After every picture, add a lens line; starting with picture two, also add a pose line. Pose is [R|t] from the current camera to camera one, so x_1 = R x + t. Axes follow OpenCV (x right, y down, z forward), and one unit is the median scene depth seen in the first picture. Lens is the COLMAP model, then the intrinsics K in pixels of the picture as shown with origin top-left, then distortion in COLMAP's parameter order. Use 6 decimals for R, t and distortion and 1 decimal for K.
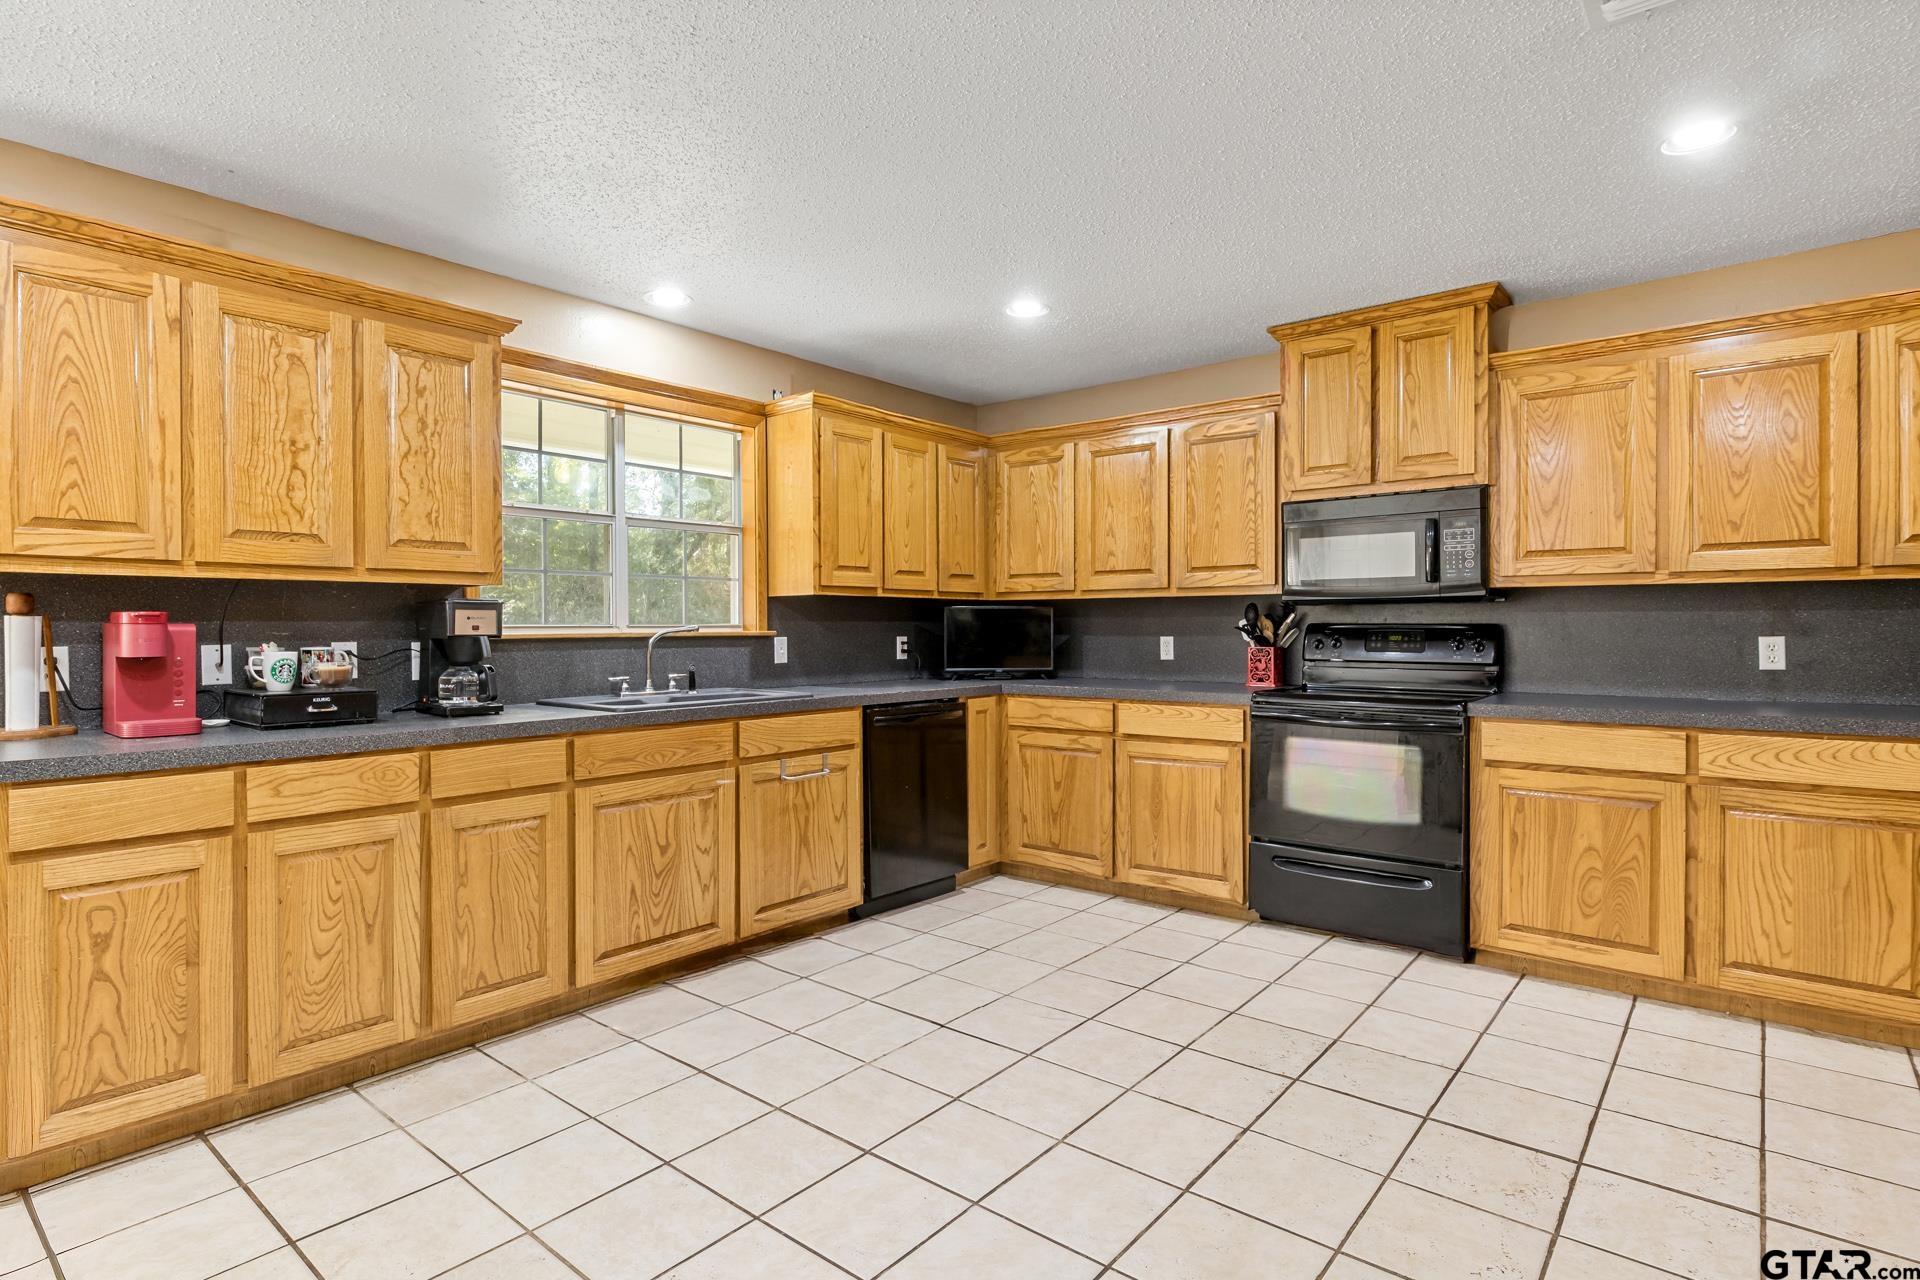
lens RADIAL K [[978.6, 0, 962.5], [0, 978.6, 633.1], [0, 0, 1]] dist [-0.004509, -0.000485]
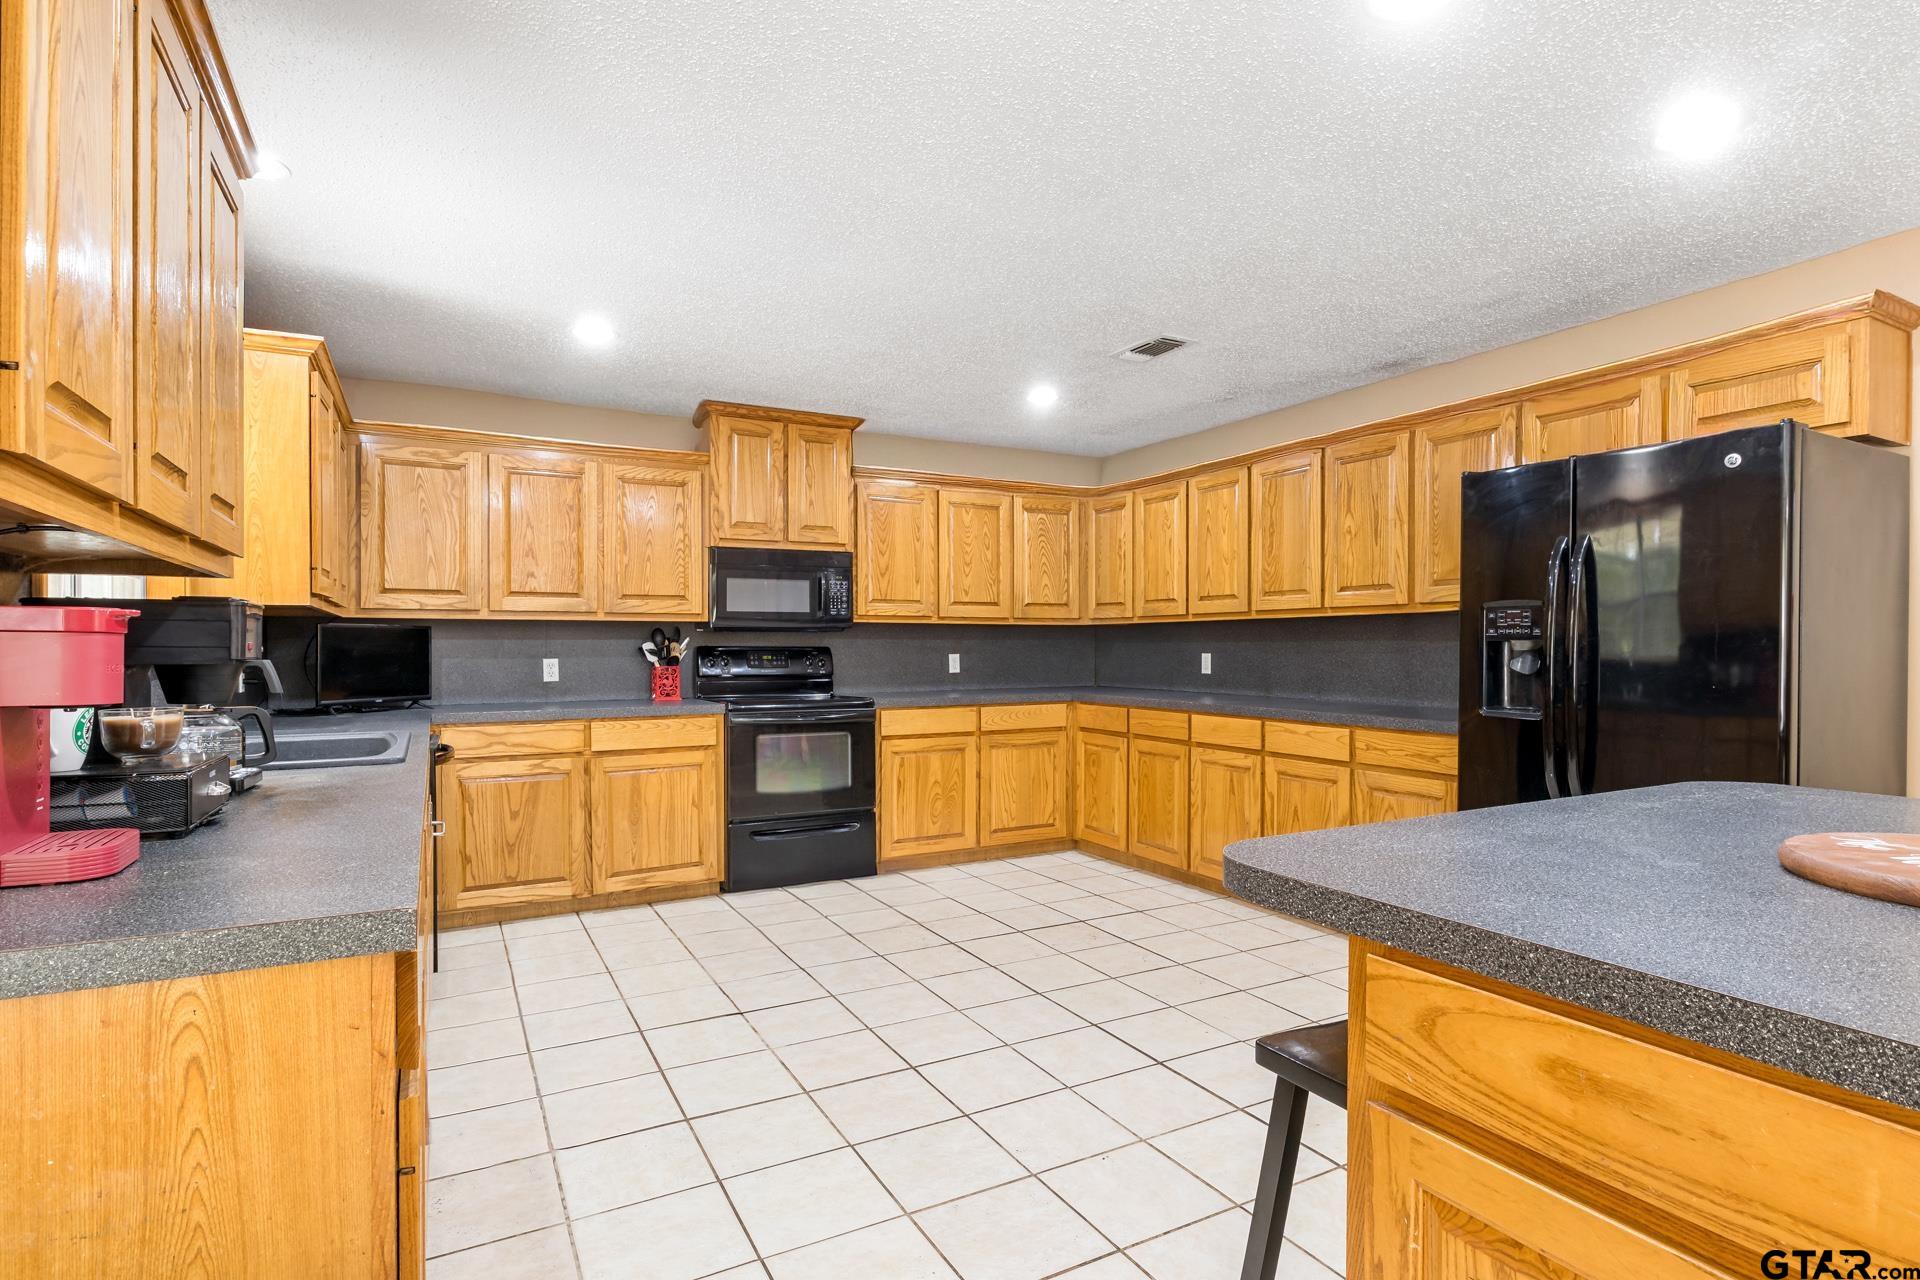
lens RADIAL K [[970.7, 0, 965.5], [0, 970.7, 641.4], [0, 0, 1]] dist [-0.007181, 0.000235]
pose [[0.371116, 0.008590, 0.928547, -0.736877], [0.008704, 0.999881, -0.012728, 0.002844], [-0.928546, 0.012806, 0.370997, 0.286609]]
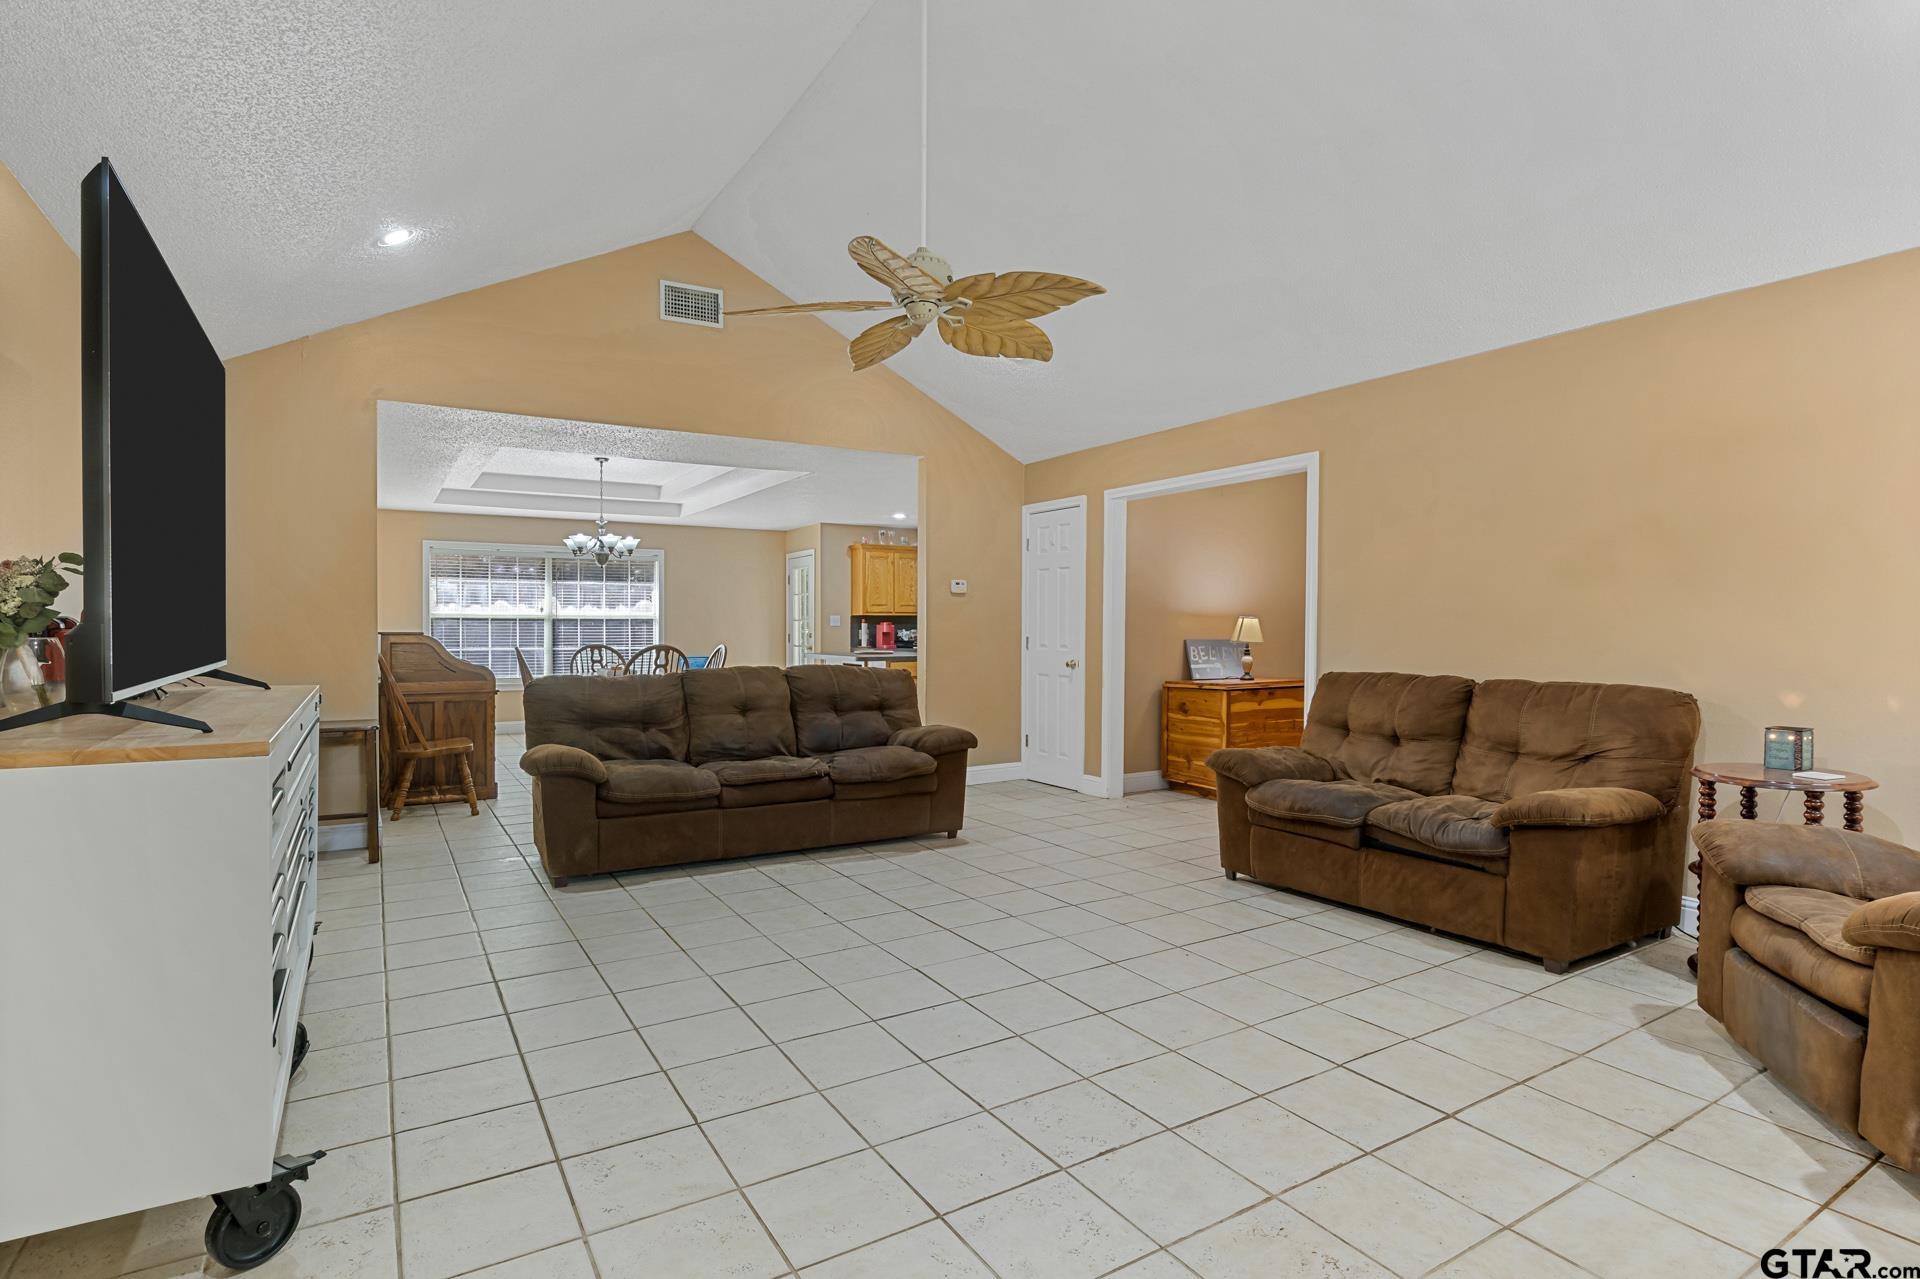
lens RADIAL K [[978.6, 0, 962.5], [0, 978.6, 632.6], [0, 0, 1]] dist [-0.004509, -0.000485]
pose [[0.948039, 0.004066, -0.318128, 0.681280], [-0.005271, 0.999982, -0.002927, 0.025267], [0.318111, 0.004452, 0.948043, -2.258684]]
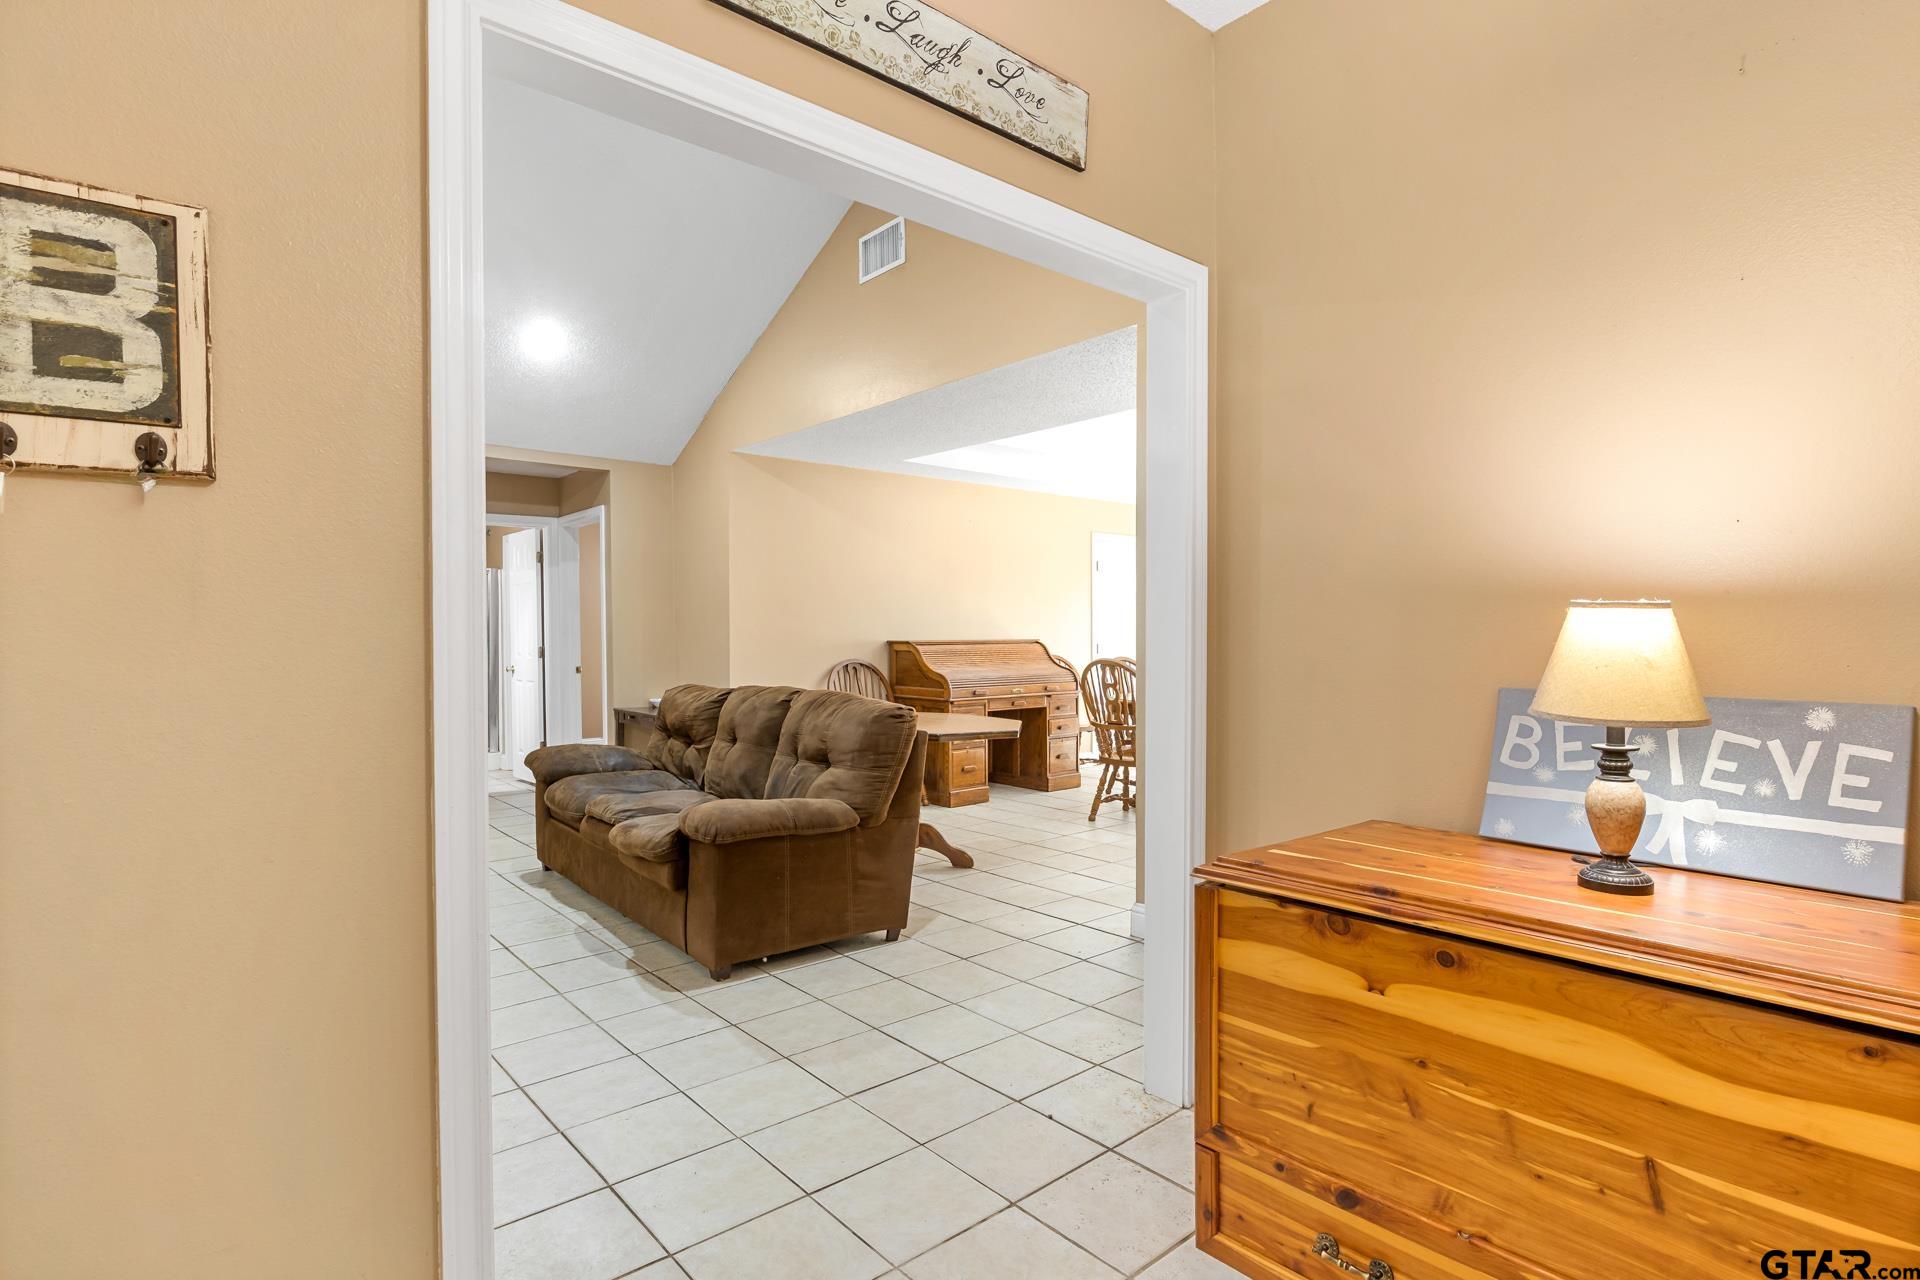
lens RADIAL K [[970.7, 0, 965.5], [0, 970.7, 641.4], [0, 0, 1]] dist [-0.007181, 0.000235]
pose [[-0.158983, 0.012837, -0.987198, 1.055576], [-0.004736, 0.999894, 0.013765, -0.001788], [0.987270, 0.006864, -0.158905, -0.498226]]
